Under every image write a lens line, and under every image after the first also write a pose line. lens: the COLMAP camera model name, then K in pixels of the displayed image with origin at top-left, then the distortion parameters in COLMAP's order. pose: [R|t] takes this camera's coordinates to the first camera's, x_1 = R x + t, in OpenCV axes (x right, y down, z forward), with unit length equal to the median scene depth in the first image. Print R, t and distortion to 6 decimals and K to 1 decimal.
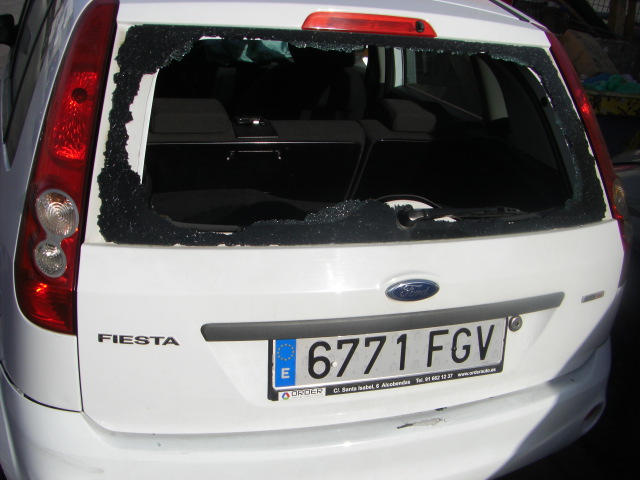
lens RADIAL K [[770.5, 0, 320.0], [0, 770.5, 240.0], [0, 0, 1]] dist [-0.168425, 0.152305]
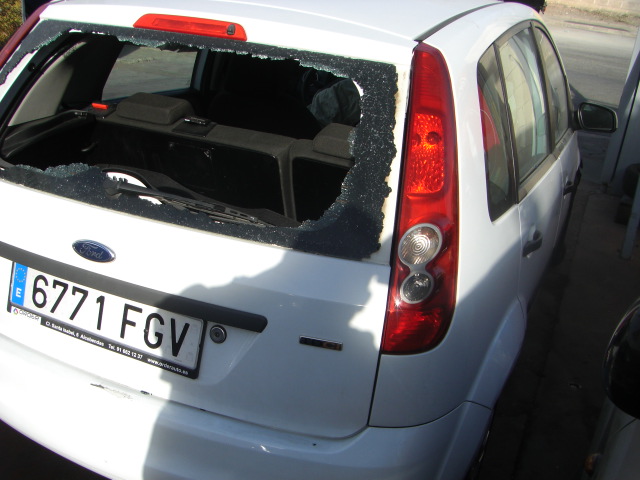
lens RADIAL K [[770.5, 0, 320.0], [0, 770.5, 240.0], [0, 0, 1]] dist [-0.168425, 0.152305]
pose [[0.698796, 0.194777, -0.688292, 1.036477], [-0.289089, 0.957034, -0.022674, -0.016769], [0.654302, 0.214822, 0.725079, 0.403706]]
